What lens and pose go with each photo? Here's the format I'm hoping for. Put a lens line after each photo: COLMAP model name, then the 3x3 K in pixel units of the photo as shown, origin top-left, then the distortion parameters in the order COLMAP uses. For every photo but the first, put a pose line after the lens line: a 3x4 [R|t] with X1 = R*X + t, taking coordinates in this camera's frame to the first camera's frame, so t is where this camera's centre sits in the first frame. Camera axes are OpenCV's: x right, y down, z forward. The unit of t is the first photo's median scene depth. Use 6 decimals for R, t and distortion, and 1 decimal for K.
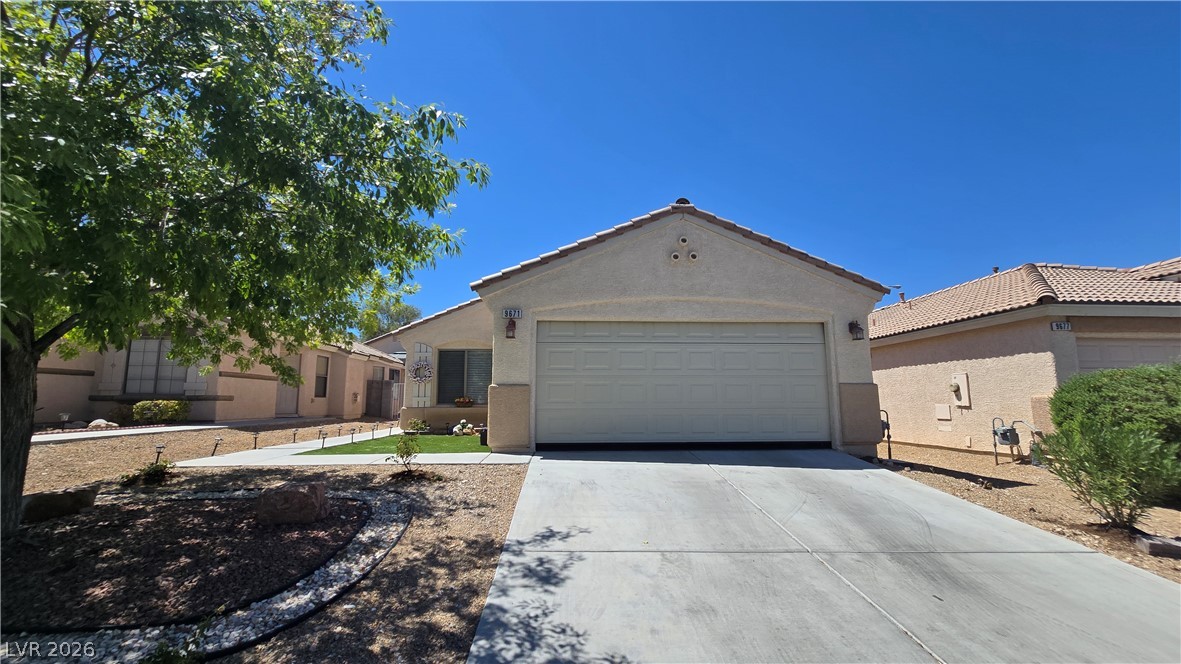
lens RADIAL K [[481.6, 0, 590.6], [0, 481.6, 340.7], [0, 0, 1]] dist [-0.001928, -0.000175]
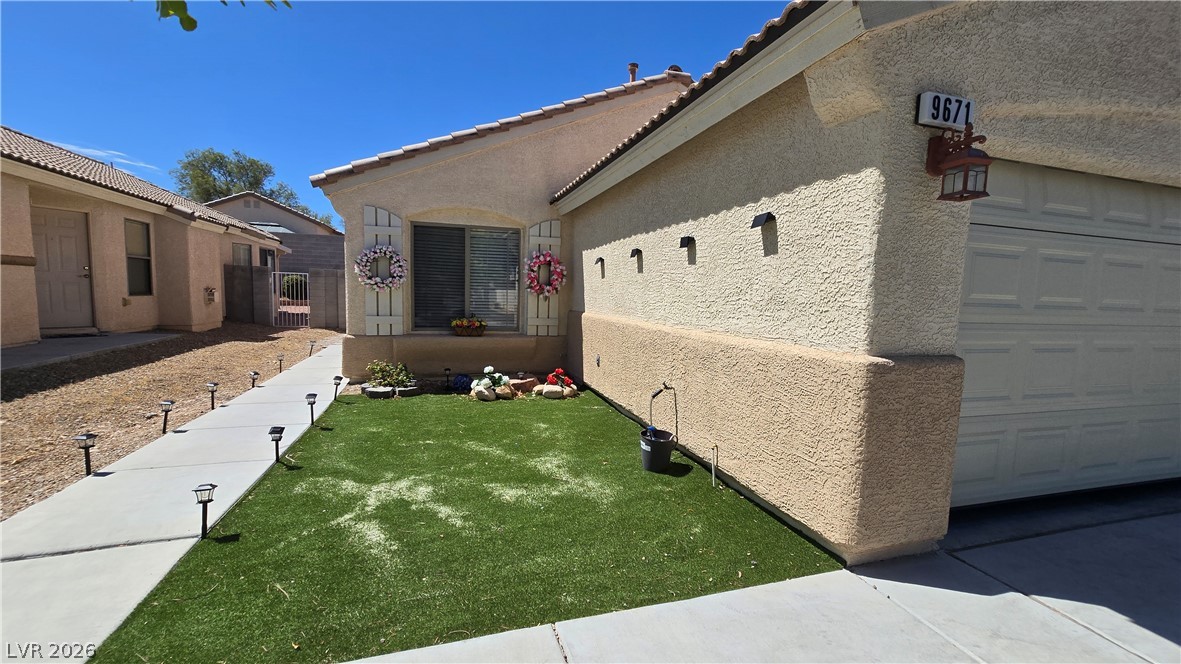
lens RADIAL K [[481.6, 0, 590.6], [0, 481.6, 340.7], [0, 0, 1]] dist [-0.001928, -0.000175]
pose [[0.968397, 0.008293, 0.249276, -0.418254], [-0.064737, 0.973552, 0.219104, 0.026015], [-0.240866, -0.228317, 0.943321, 0.720165]]
